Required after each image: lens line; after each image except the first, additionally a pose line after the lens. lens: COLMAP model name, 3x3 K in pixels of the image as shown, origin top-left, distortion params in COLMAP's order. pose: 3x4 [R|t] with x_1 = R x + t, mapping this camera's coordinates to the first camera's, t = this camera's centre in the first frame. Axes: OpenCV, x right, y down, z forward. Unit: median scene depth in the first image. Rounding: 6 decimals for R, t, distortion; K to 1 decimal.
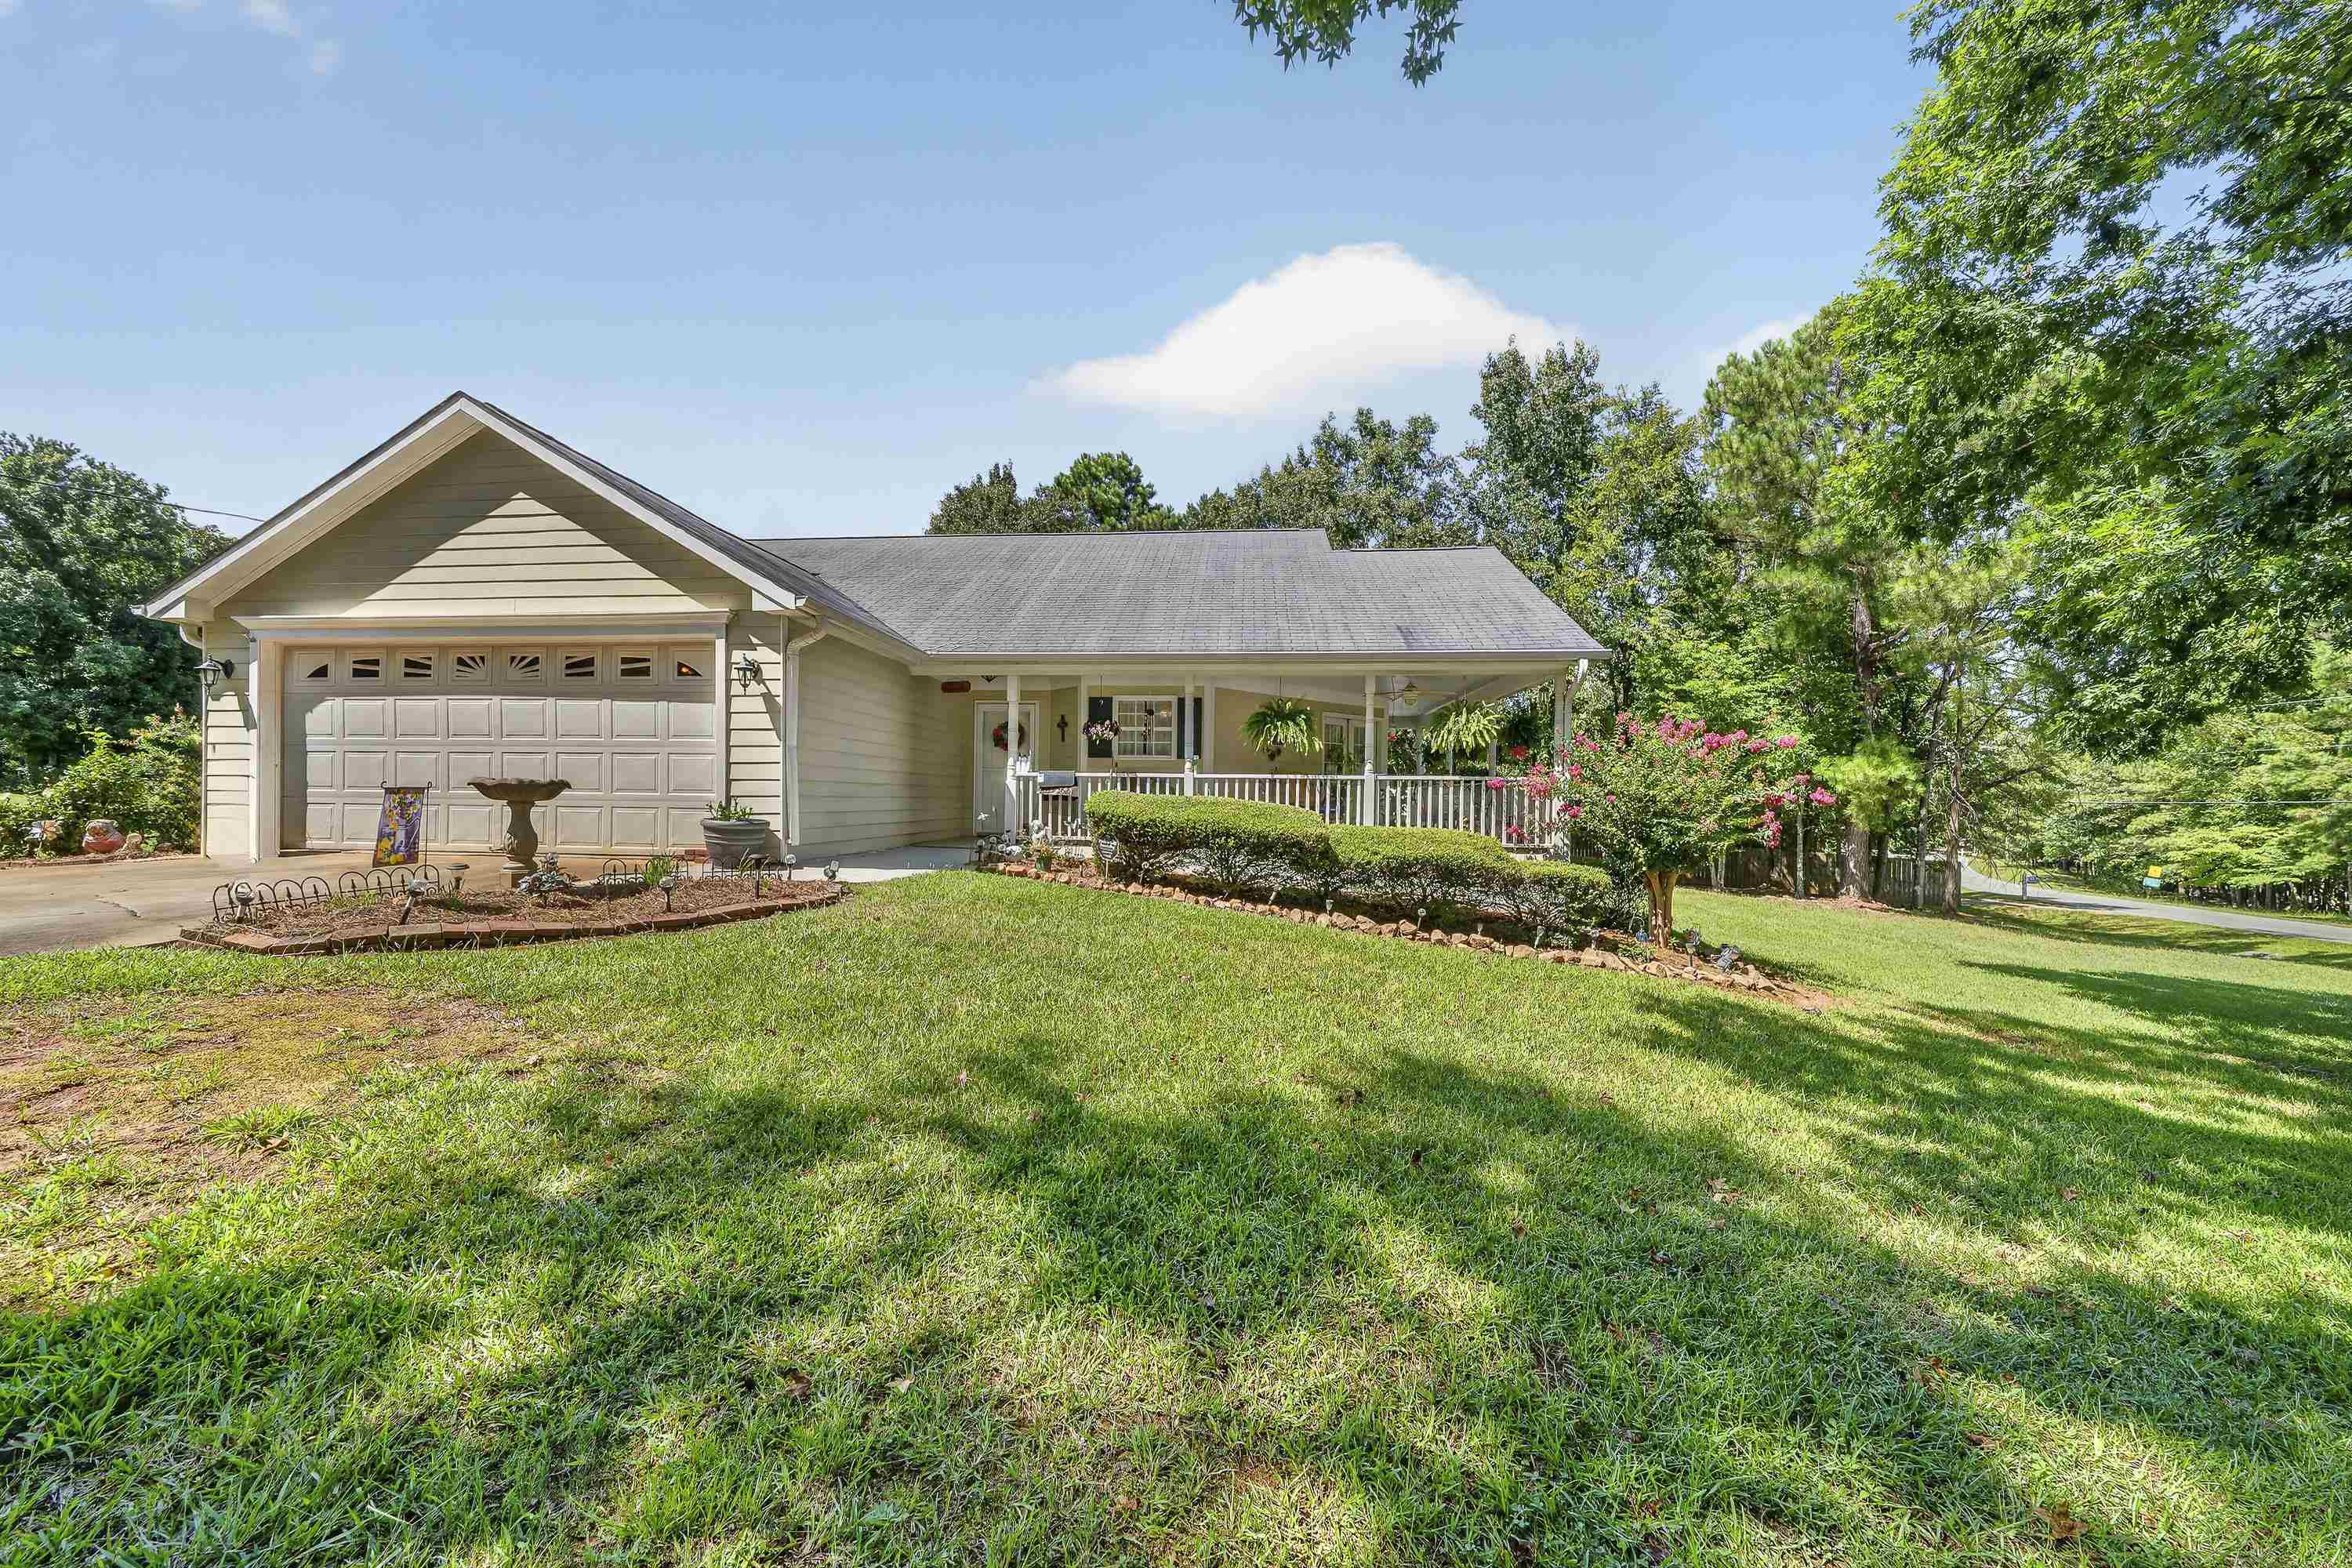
lens RADIAL K [[835.8, 0, 1177.5], [0, 835.8, 788.2], [0, 0, 1]] dist [-0.003277, -0.000210]
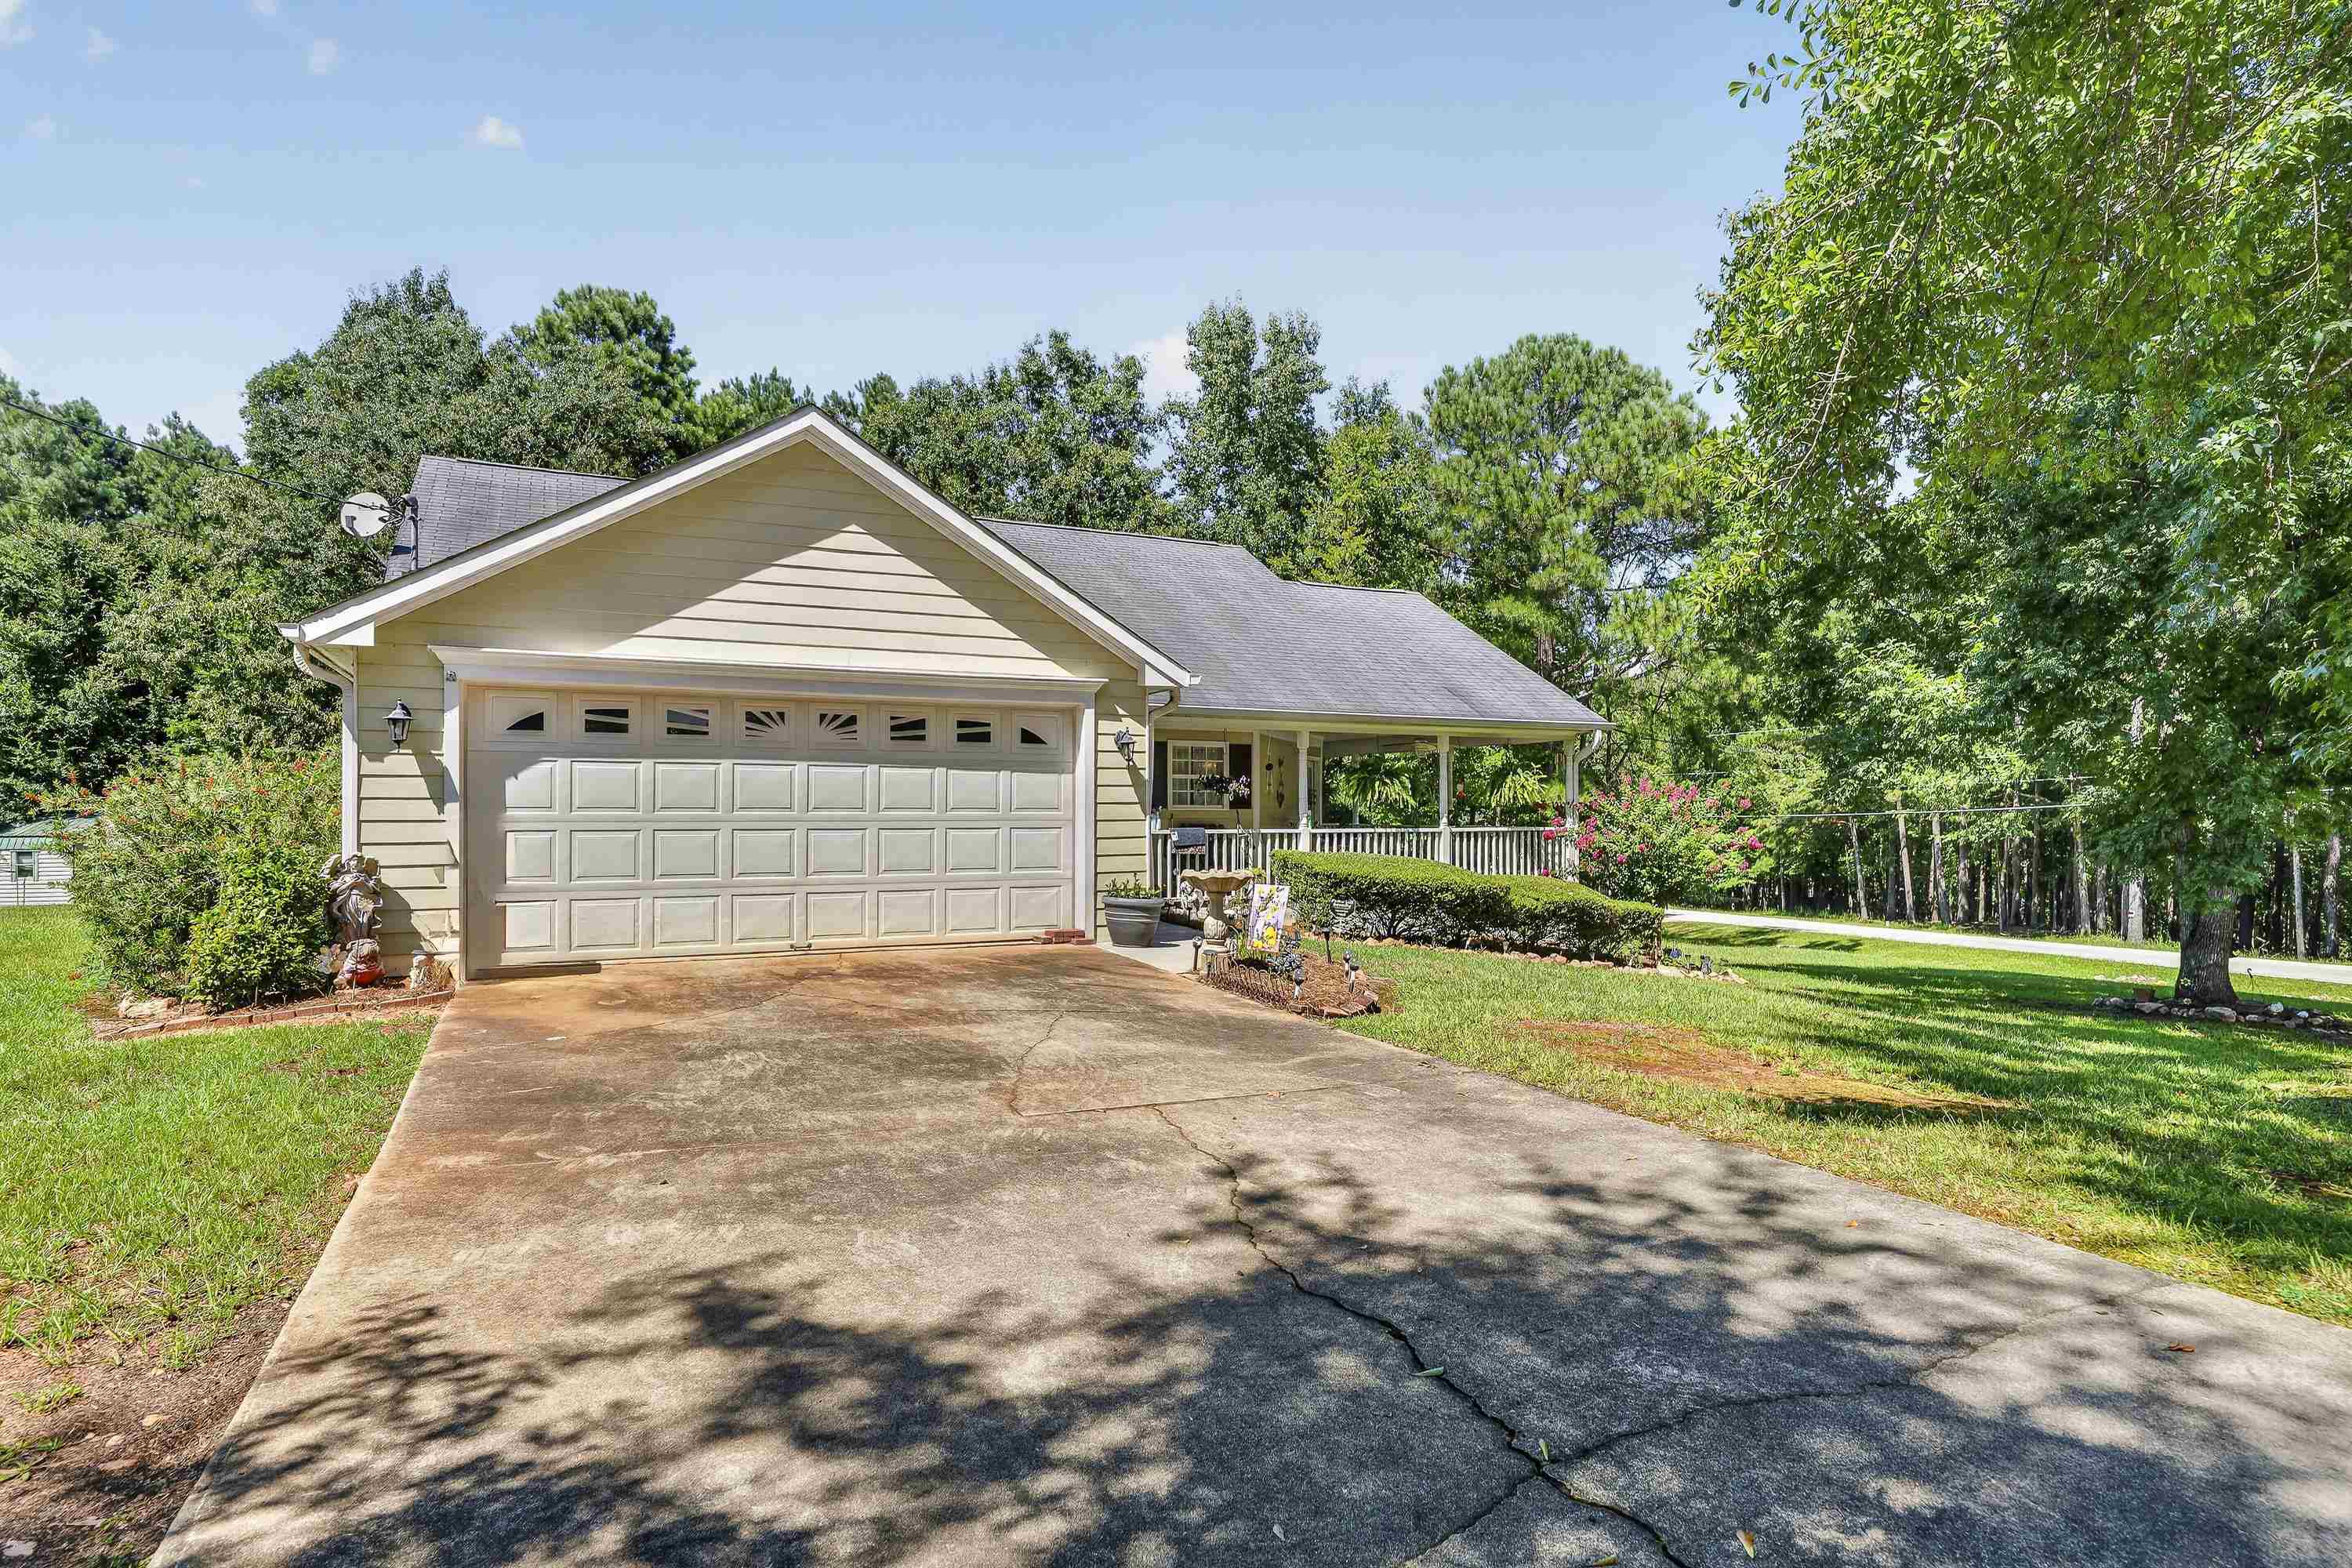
lens RADIAL K [[1275.7, 0, 1172.8], [0, 1275.7, 786.2], [0, 0, 1]] dist [-0.001668, 0.000284]
pose [[0.847901, 0.000012, 0.530154, -1.149673], [0.001583, 0.999995, -0.002554, -0.079713], [-0.530152, 0.003004, 0.847897, -0.265232]]
